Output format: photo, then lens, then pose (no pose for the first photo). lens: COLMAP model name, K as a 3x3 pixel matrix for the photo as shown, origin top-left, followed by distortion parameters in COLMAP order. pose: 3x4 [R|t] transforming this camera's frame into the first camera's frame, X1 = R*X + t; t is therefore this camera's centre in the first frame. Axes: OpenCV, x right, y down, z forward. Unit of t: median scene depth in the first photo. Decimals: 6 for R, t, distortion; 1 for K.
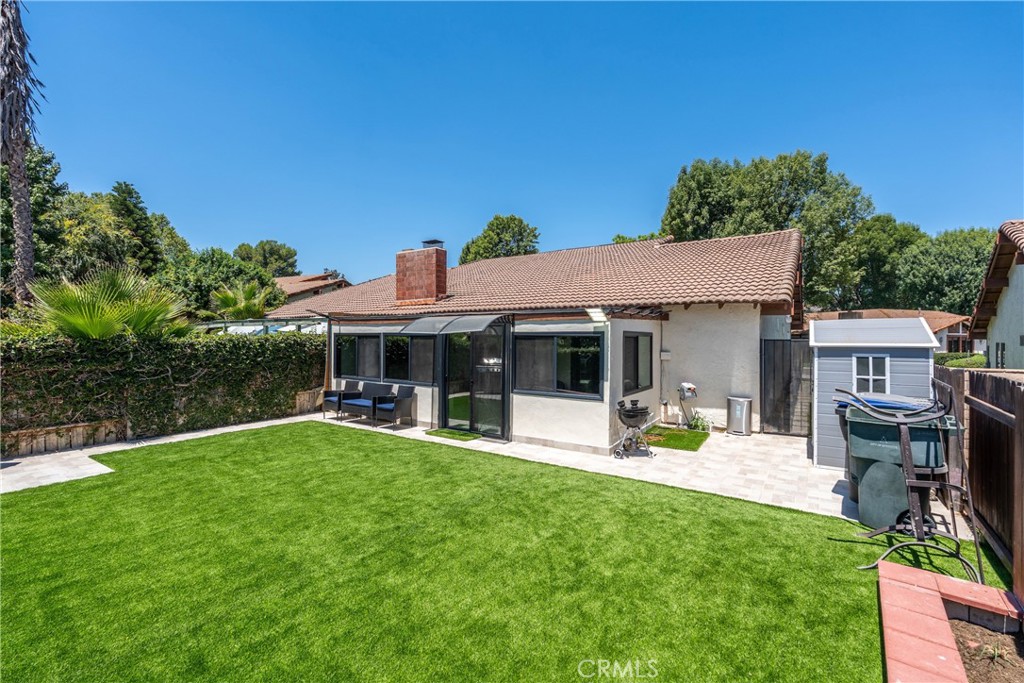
lens RADIAL K [[448.0, 0, 511.6], [0, 448.0, 340.1], [0, 0, 1]] dist [-0.001576, -0.000106]
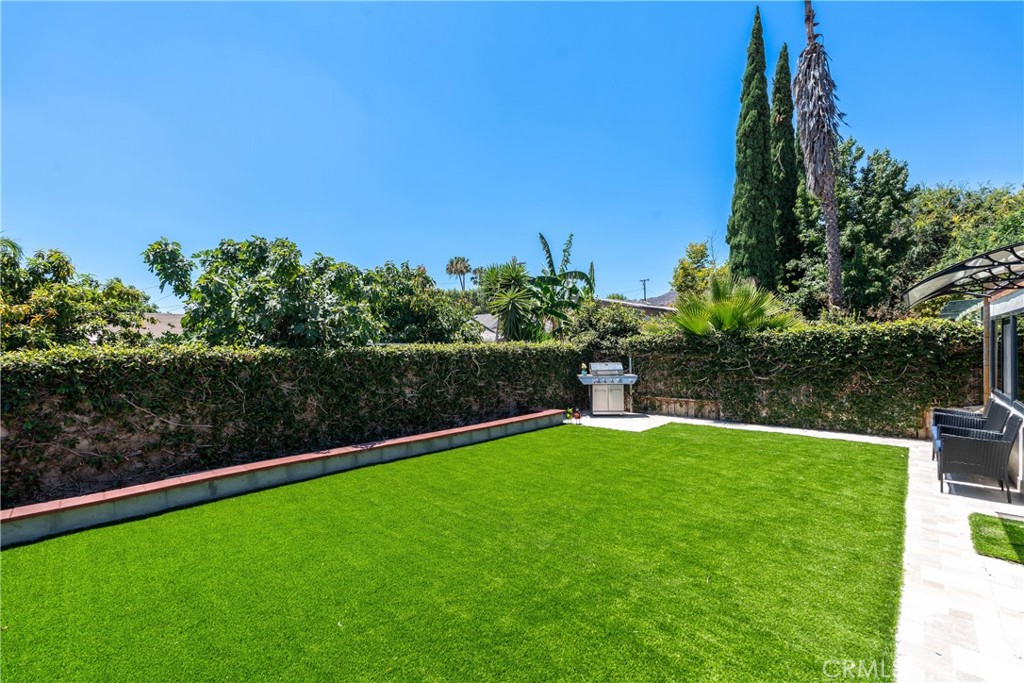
lens RADIAL K [[448.0, 0, 516.1], [0, 448.0, 342.6], [0, 0, 1]] dist [-0.001576, -0.000106]
pose [[-0.136406, -0.005389, -0.990638, 0.371426], [0.009142, 0.999936, -0.006698, 0.021687], [0.990611, -0.009970, -0.136348, 0.604833]]
